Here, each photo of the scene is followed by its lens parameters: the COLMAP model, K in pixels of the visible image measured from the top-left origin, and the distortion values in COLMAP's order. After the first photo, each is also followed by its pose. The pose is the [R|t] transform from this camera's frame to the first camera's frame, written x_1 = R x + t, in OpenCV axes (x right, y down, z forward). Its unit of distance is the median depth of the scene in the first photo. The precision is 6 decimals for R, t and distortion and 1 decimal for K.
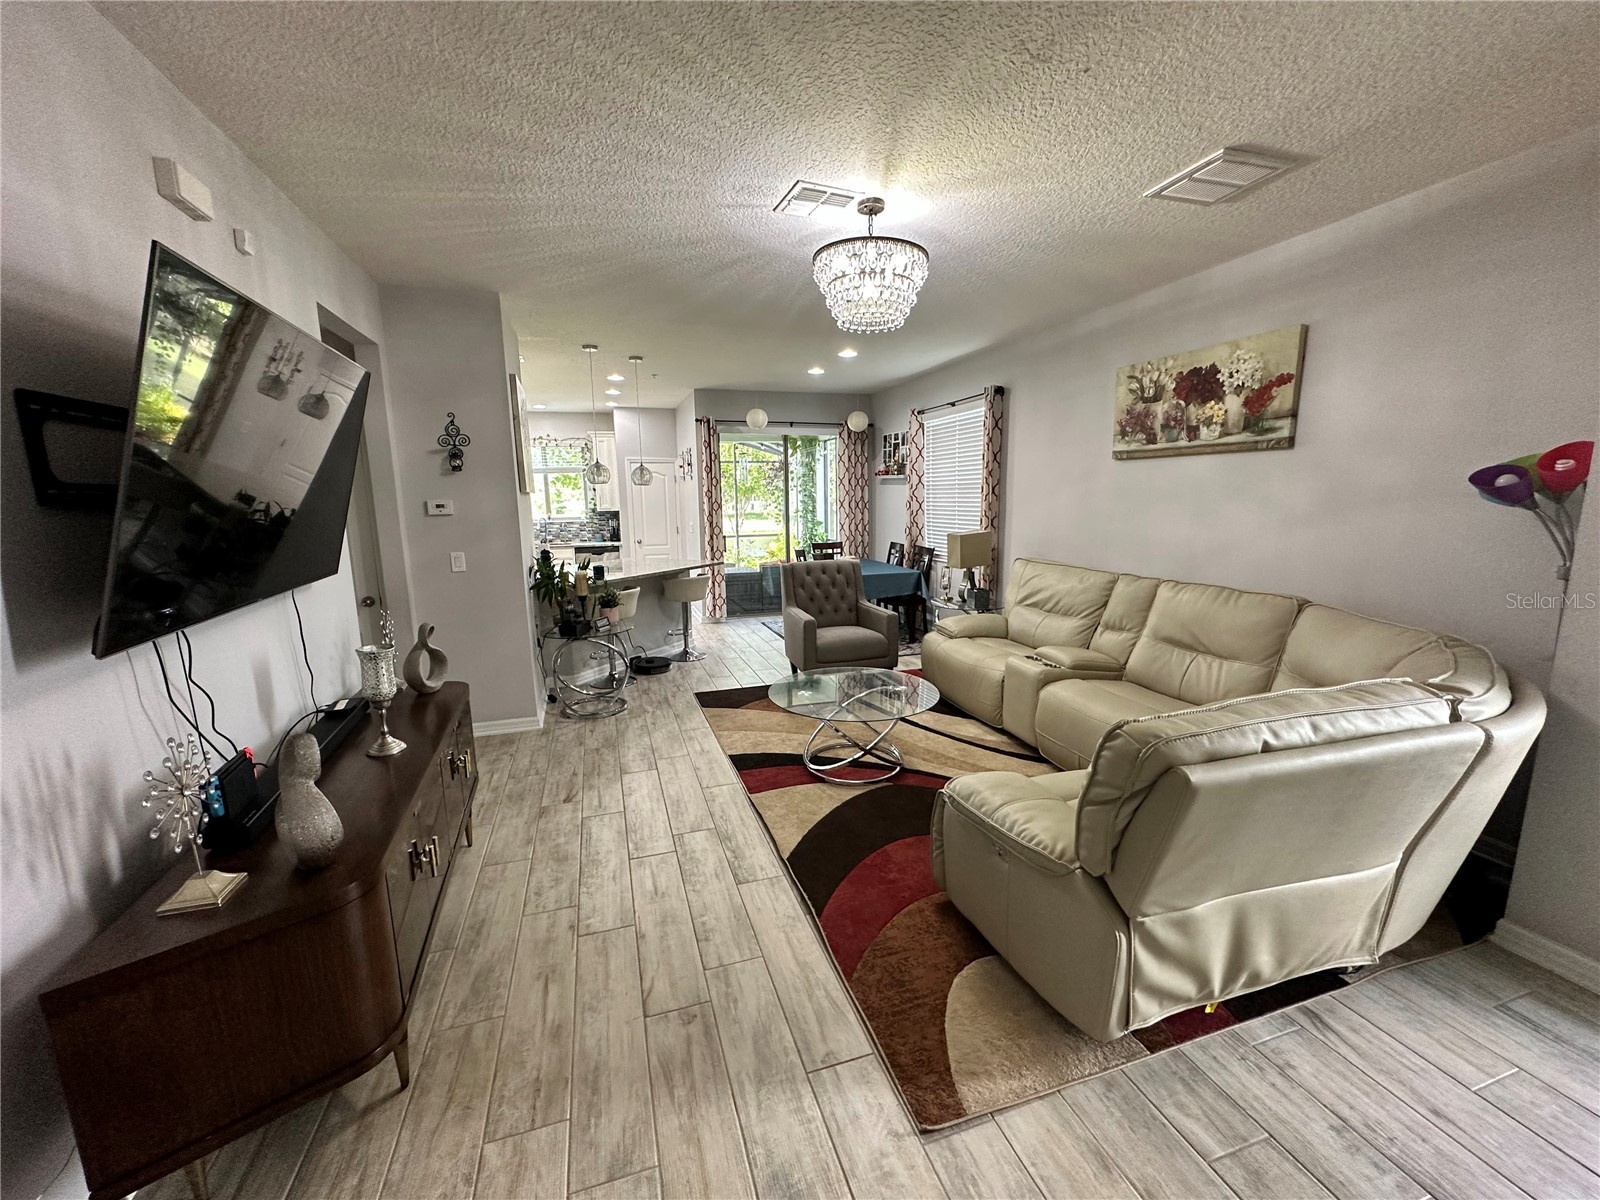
lens RADIAL K [[638.0, 0, 800.2], [0, 638.0, 601.9], [0, 0, 1]] dist [-0.001479, 0.000365]
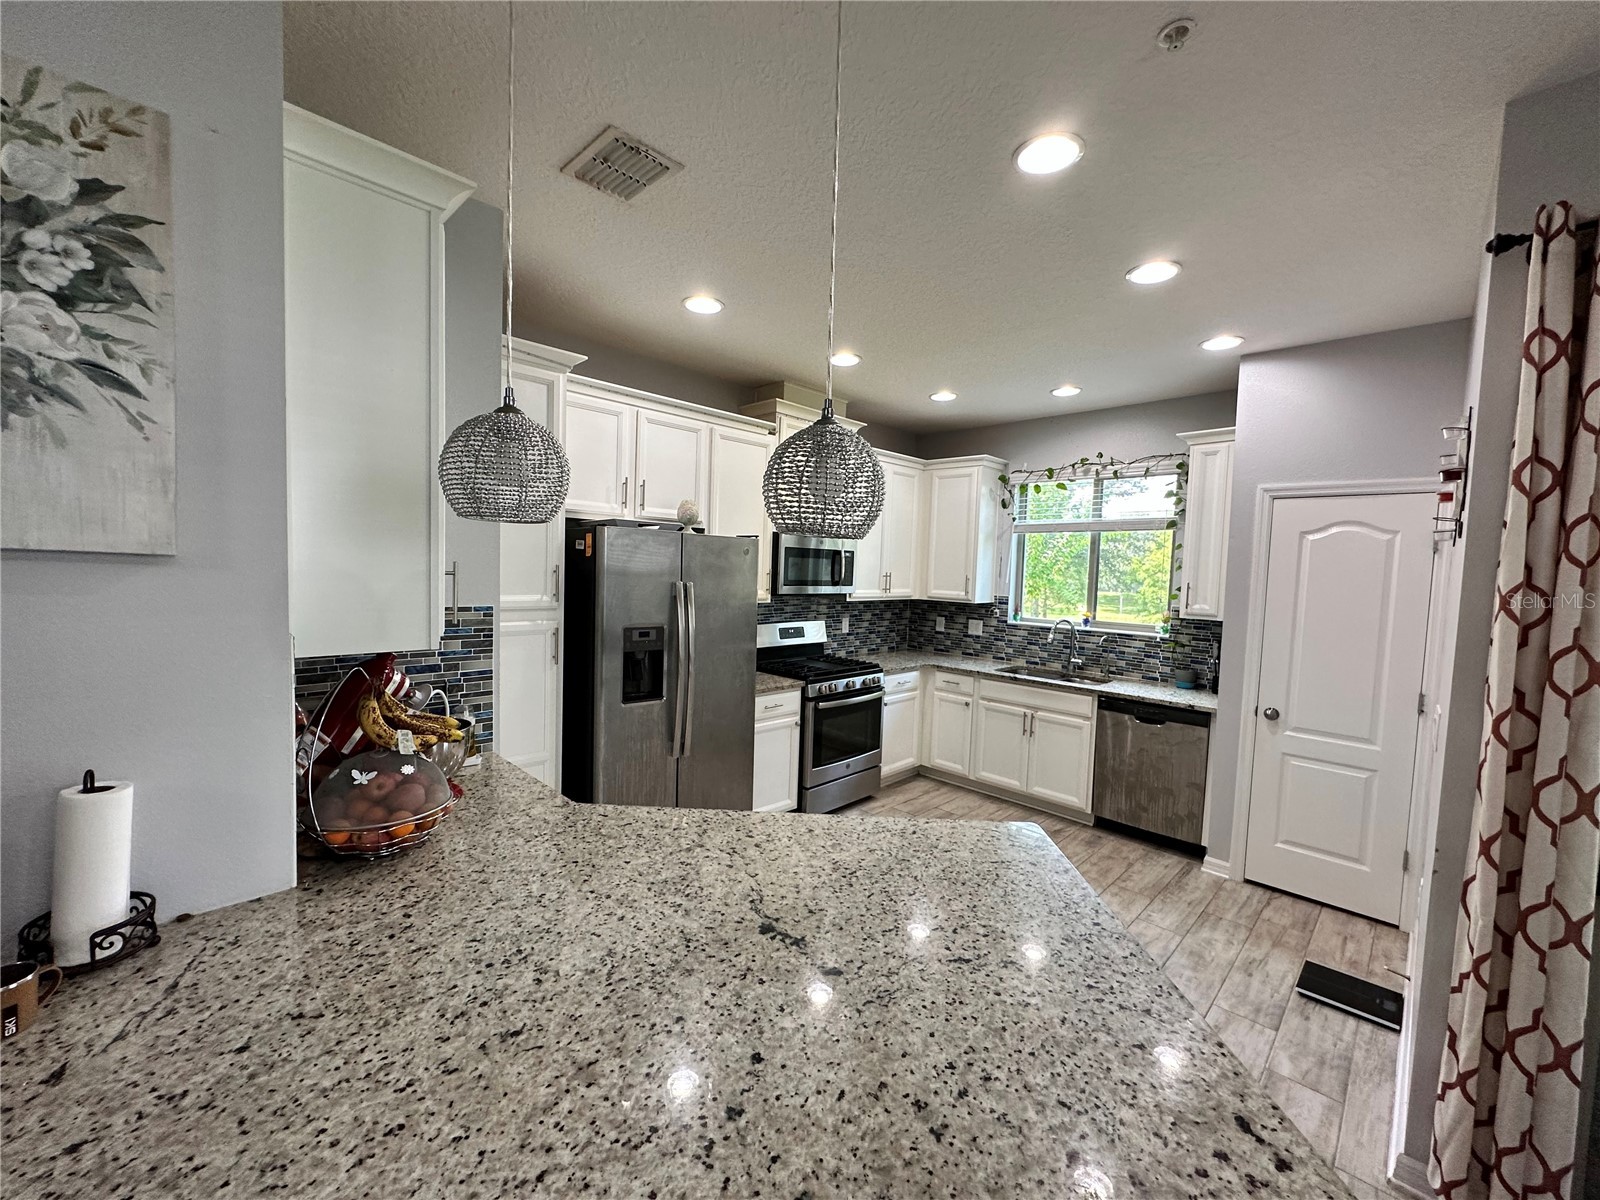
lens RADIAL K [[638.0, 0, 800.2], [0, 638.0, 601.9], [0, 0, 1]] dist [-0.001479, 0.000365]
pose [[0.457906, 0.081160, -0.885288, -0.148218], [-0.185728, 0.982583, -0.005986, -0.256927], [0.869383, 0.167164, 0.465004, 1.444568]]
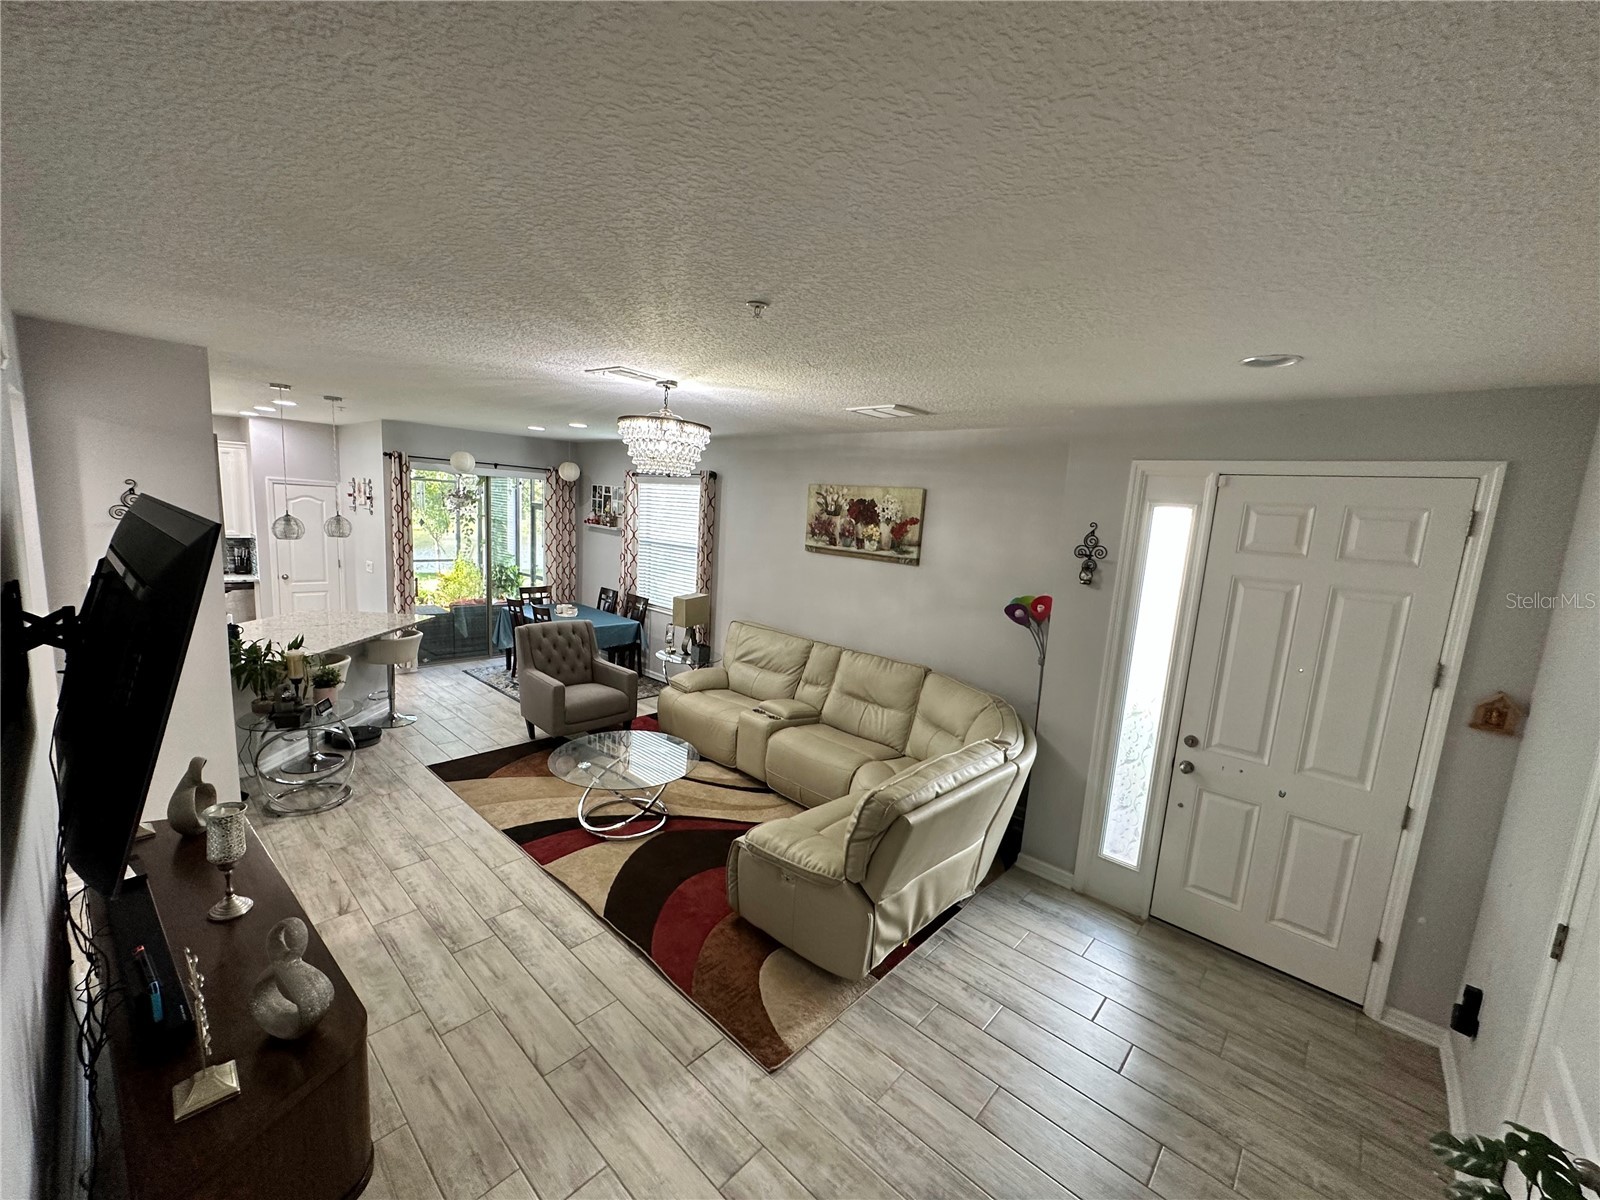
lens RADIAL K [[639.6, 0, 800.8], [0, 639.6, 602.7], [0, 0, 1]] dist [-0.002275, -0.000188]
pose [[0.863658, -0.005125, 0.504052, -0.219392], [0.007168, 0.999972, -0.002115, -0.131930], [-0.504027, 0.005440, 0.863671, -0.165472]]
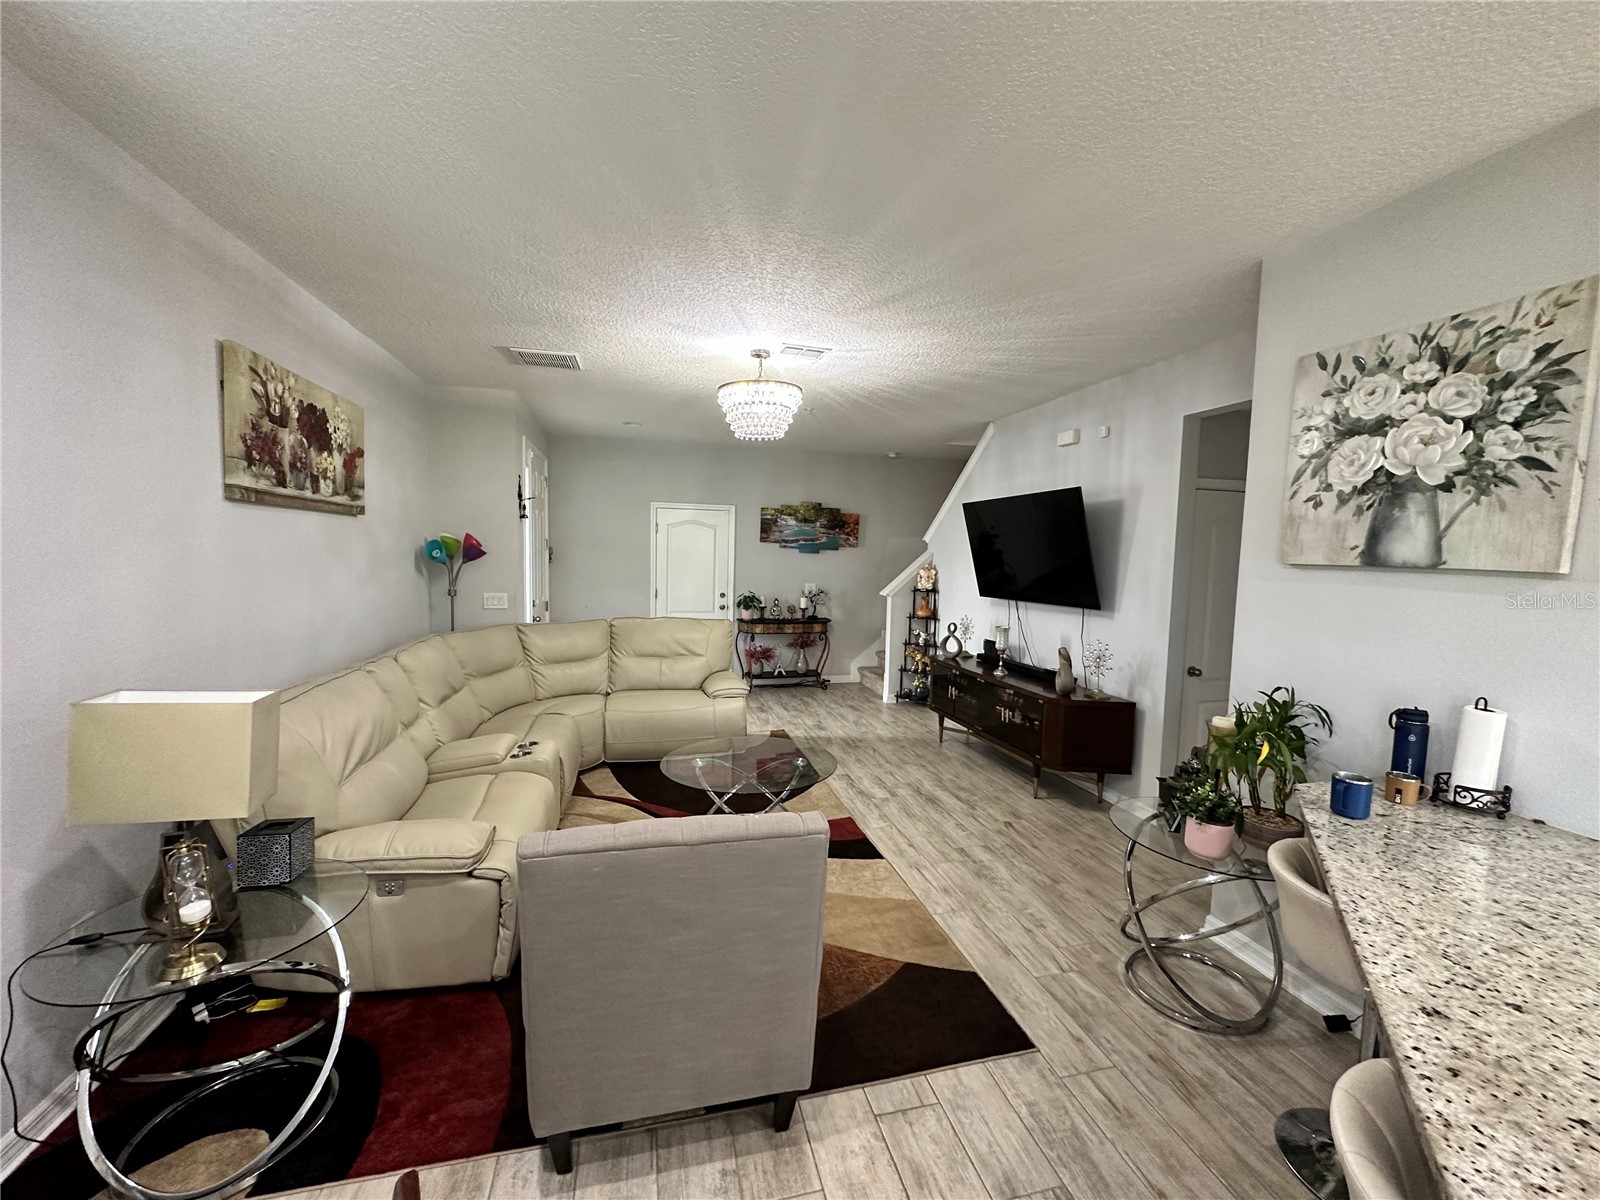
lens RADIAL K [[638.0, 0, 800.2], [0, 638.0, 601.9], [0, 0, 1]] dist [-0.001479, 0.000365]
pose [[-0.997937, -0.012107, 0.063054, -0.049924], [0.003518, 0.970273, 0.241989, -0.315449], [-0.064110, 0.241711, -0.968228, 1.793188]]
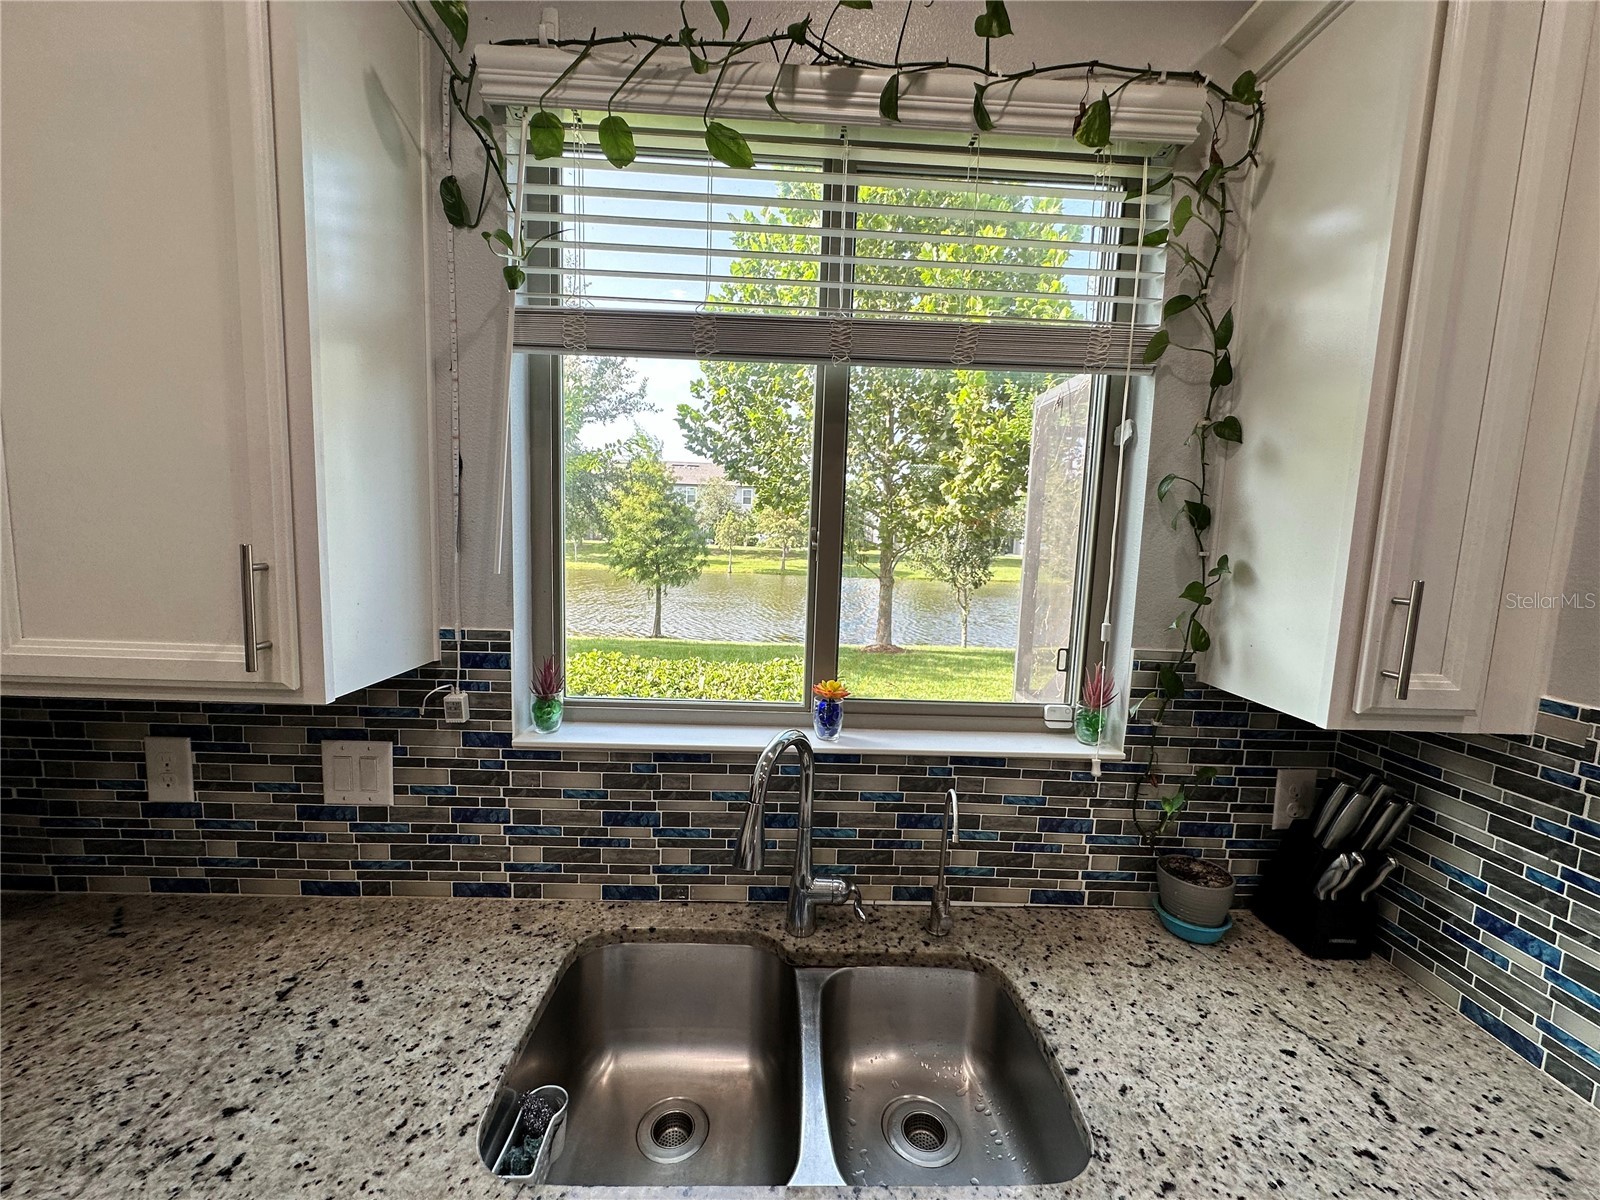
lens RADIAL K [[638.0, 0, 800.2], [0, 638.0, 601.9], [0, 0, 1]] dist [-0.001479, 0.000365]
pose [[0.960366, 0.079045, -0.267299, -0.919769], [-0.094653, 0.994447, -0.045997, -0.371160], [0.262179, 0.069474, 0.962515, 2.186956]]
